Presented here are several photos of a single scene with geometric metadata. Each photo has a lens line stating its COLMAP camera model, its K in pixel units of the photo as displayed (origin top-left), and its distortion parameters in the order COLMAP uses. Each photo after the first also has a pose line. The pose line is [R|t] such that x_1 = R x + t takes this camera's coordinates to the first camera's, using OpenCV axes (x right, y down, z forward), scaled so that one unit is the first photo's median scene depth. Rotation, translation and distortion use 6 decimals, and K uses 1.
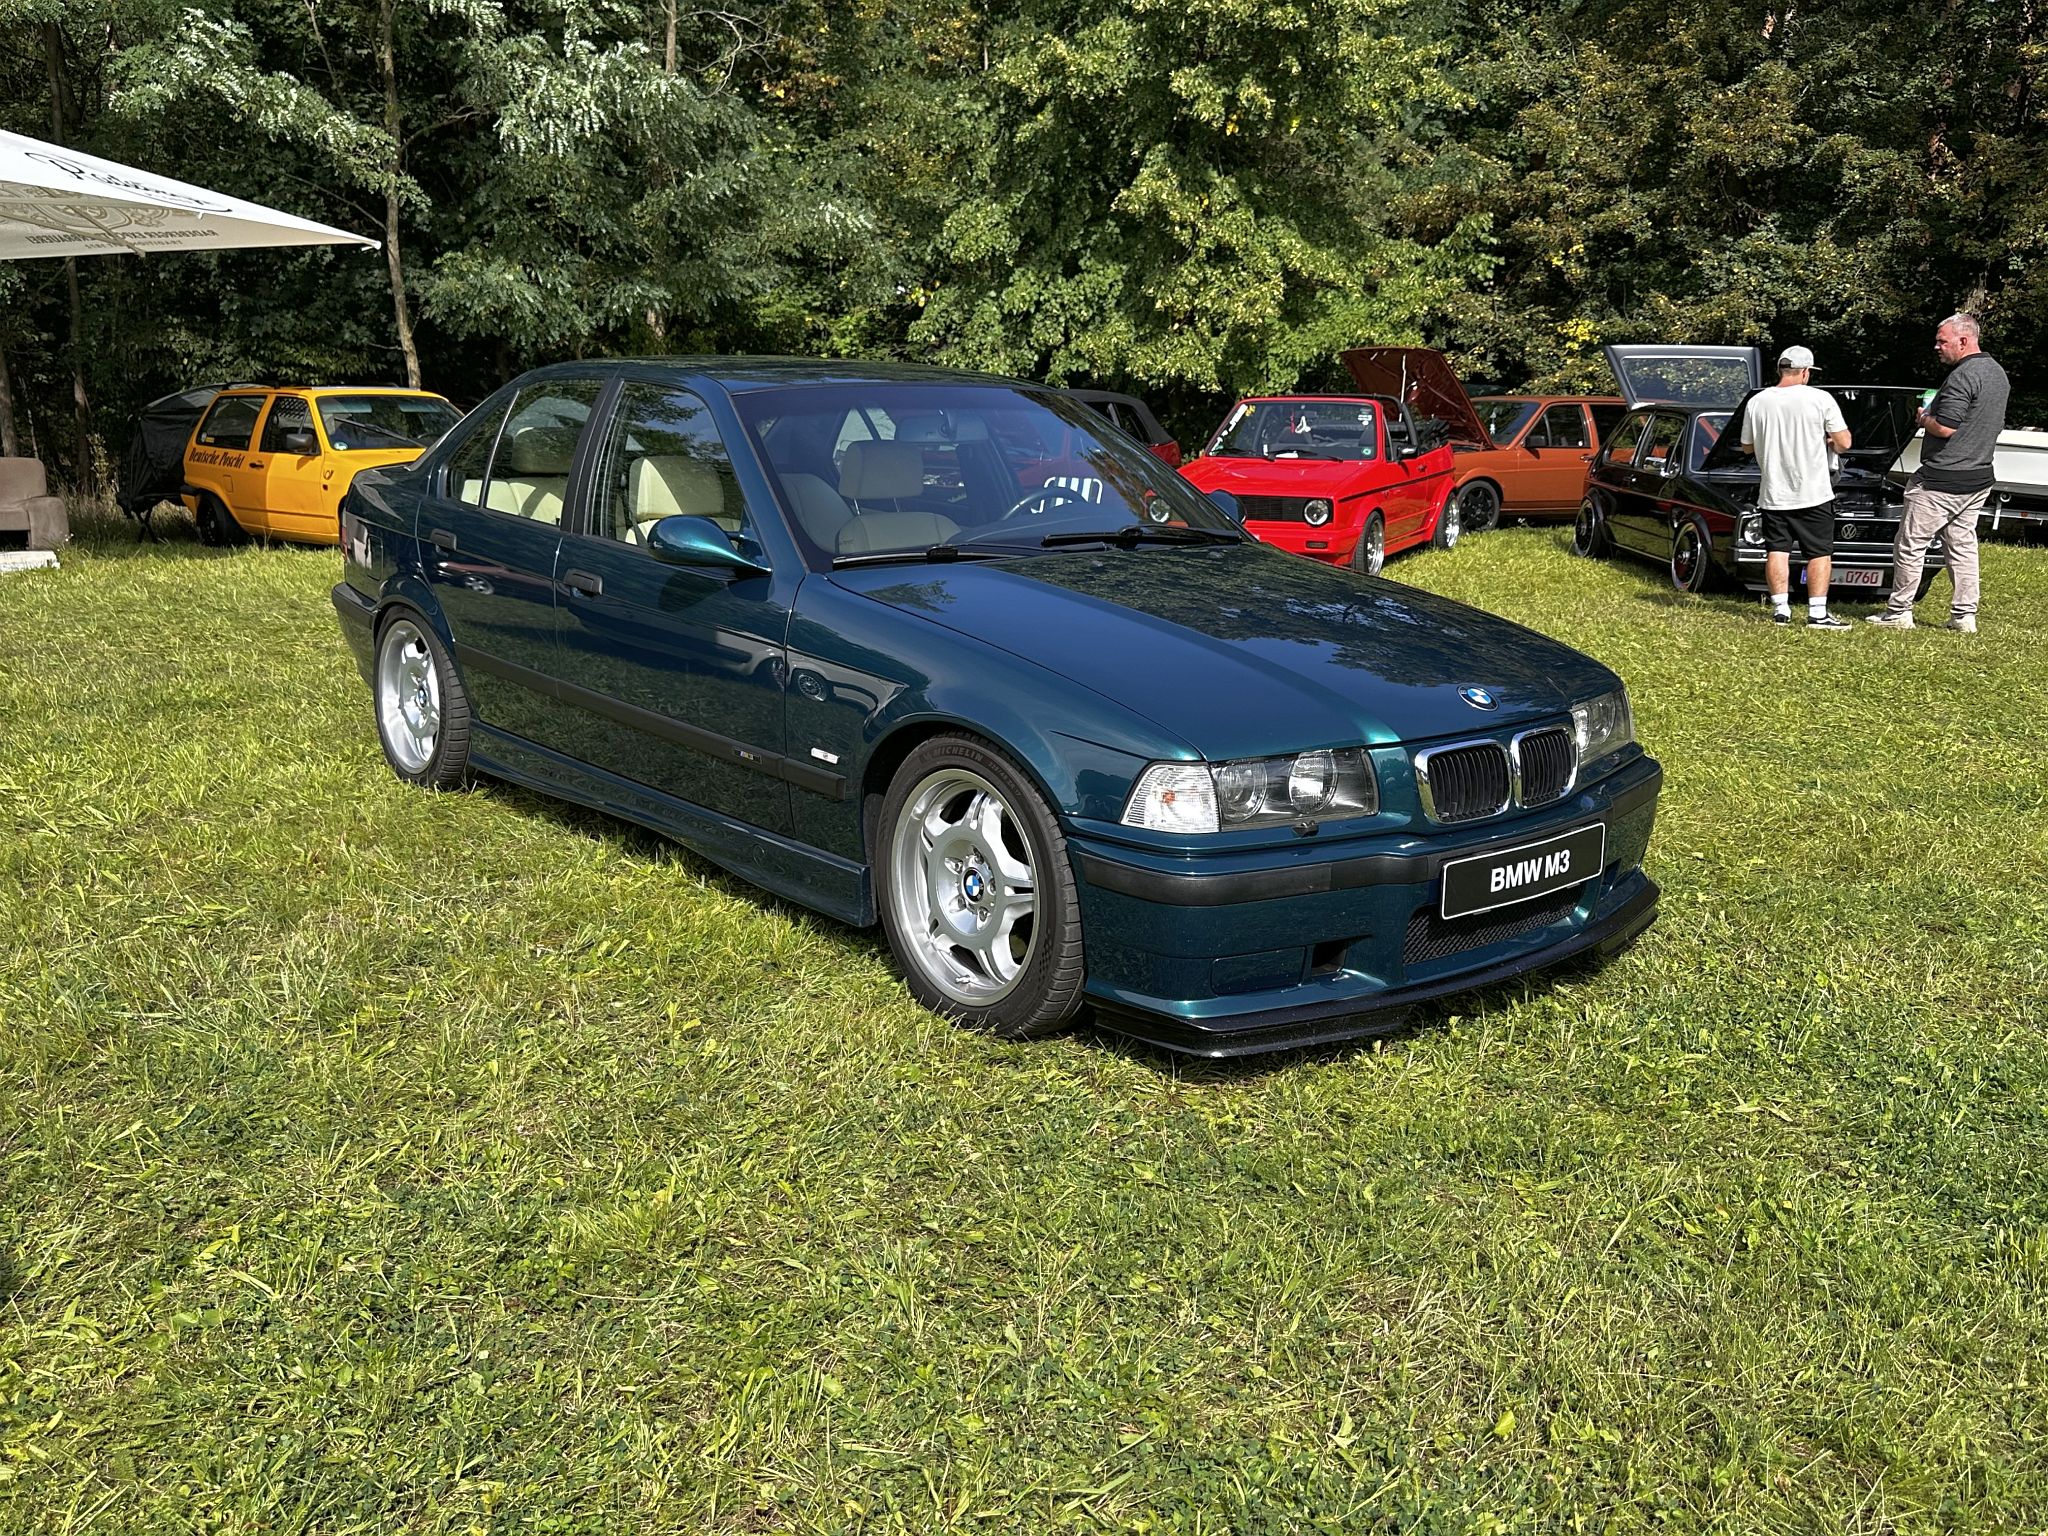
lens RADIAL K [[1639.0, 0, 1029.9], [0, 1639.0, 736.3], [0, 0, 1]] dist [0.165672, -0.349210]
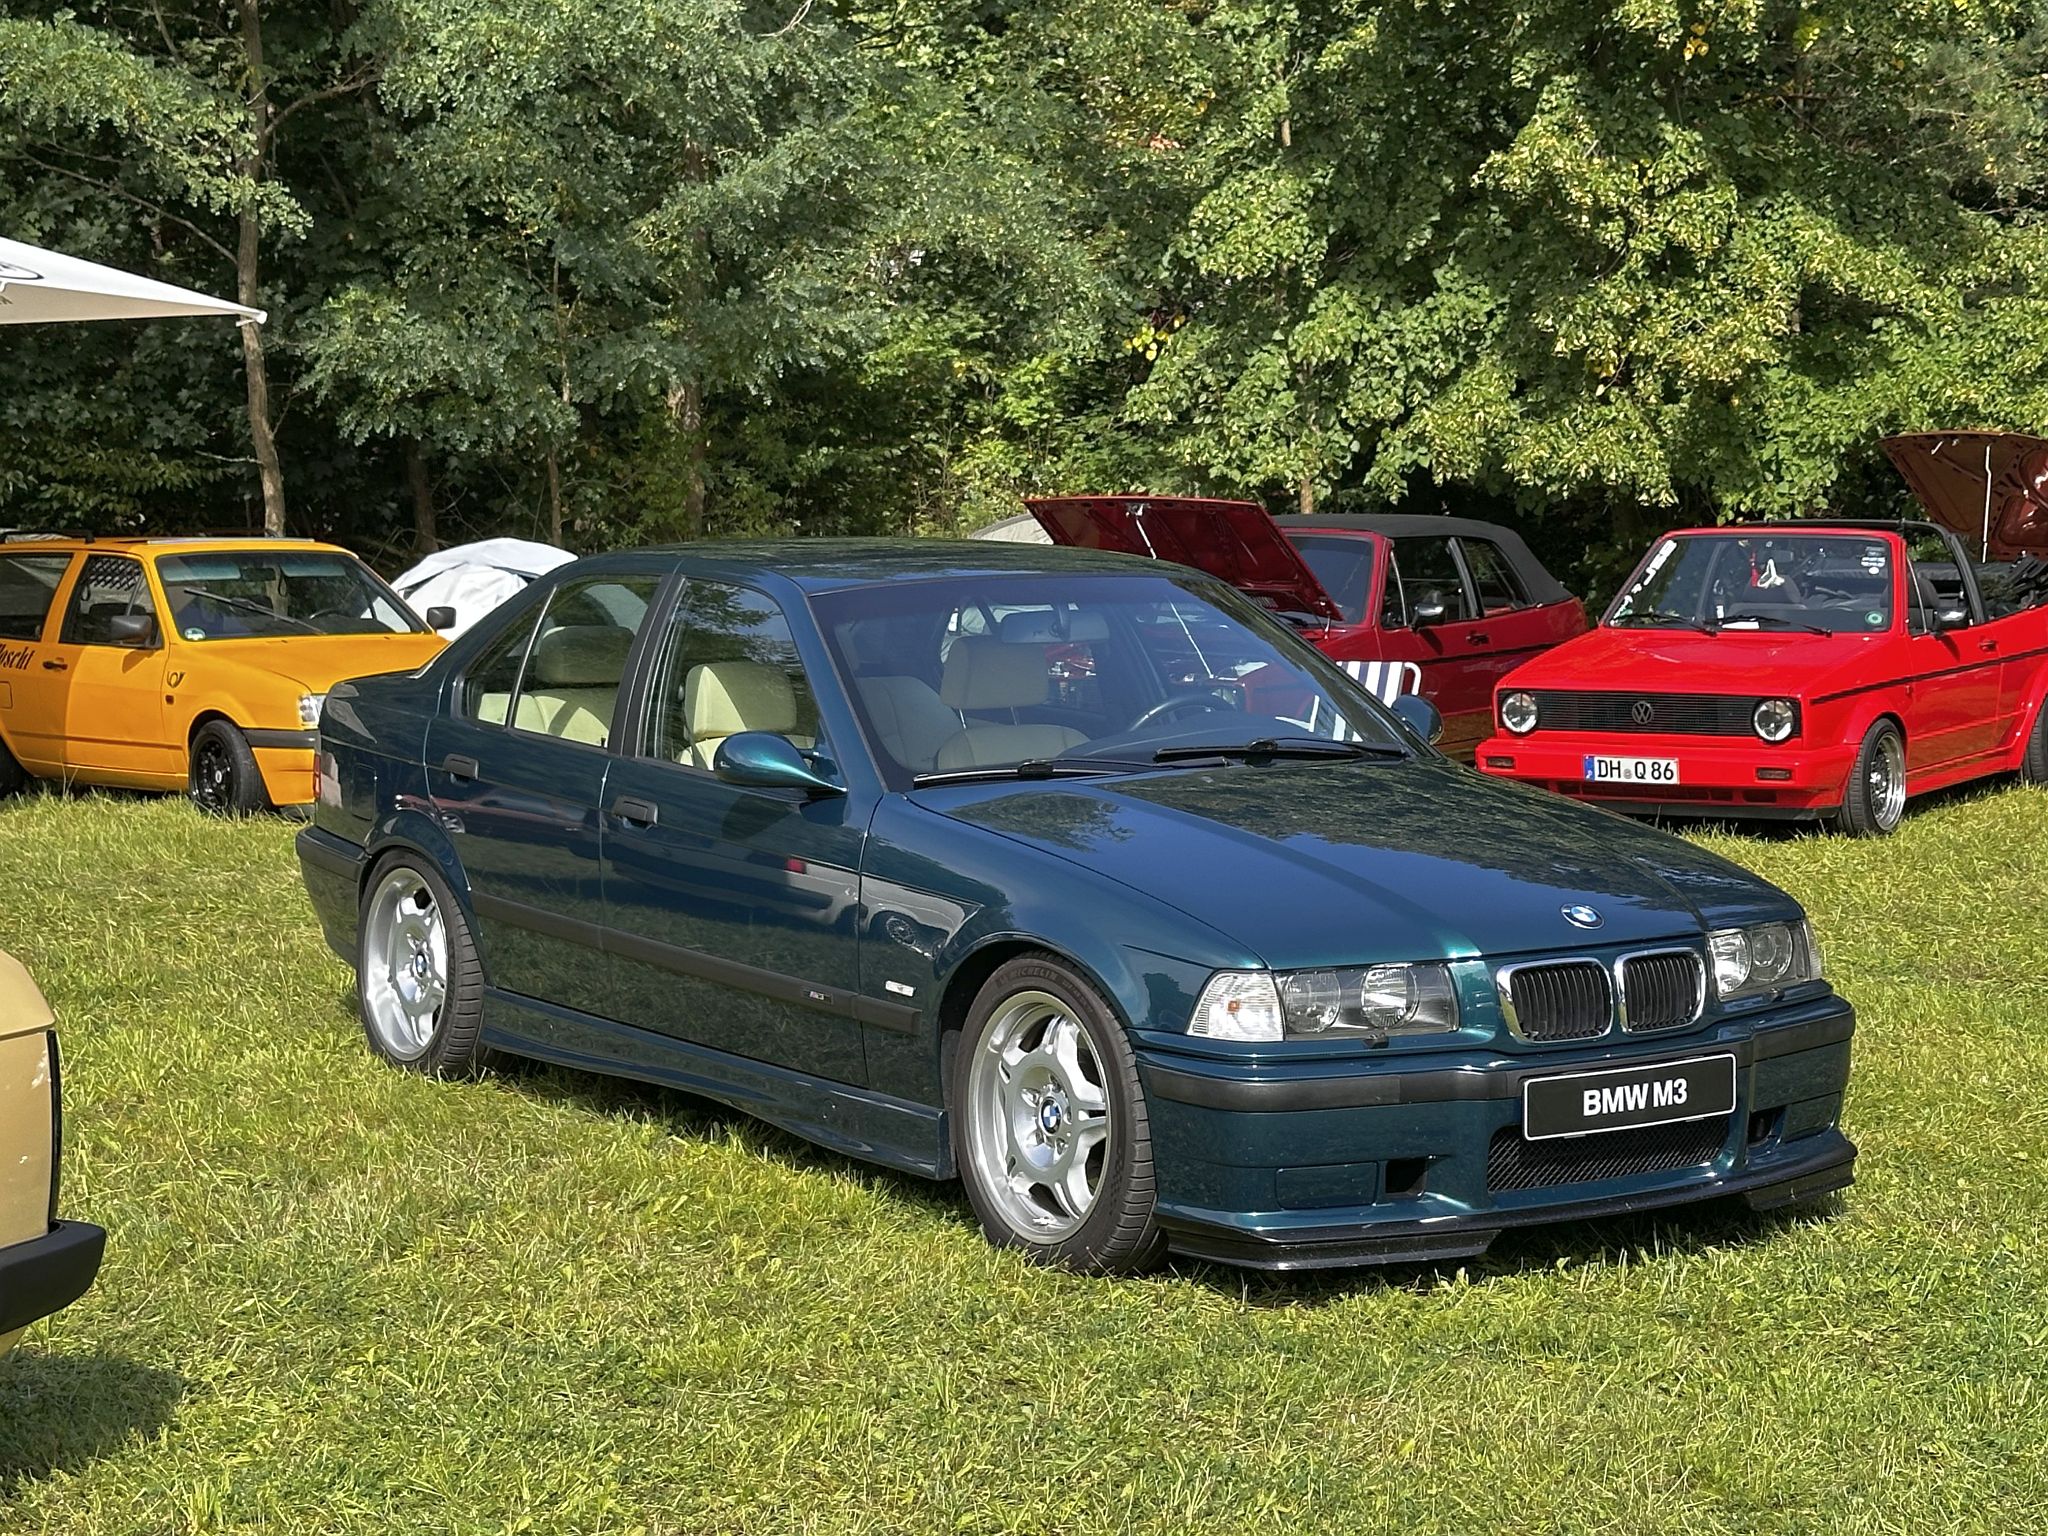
lens RADIAL K [[3869.5, 0, 1024.0], [0, 3869.5, 768.0], [0, 0, 1]] dist [0.214896, -0.027993]
pose [[0.992665, -0.007654, -0.120653, 0.171896], [-0.007391, 0.992285, -0.123760, 0.130954], [0.120669, 0.123744, 0.984950, -0.949639]]
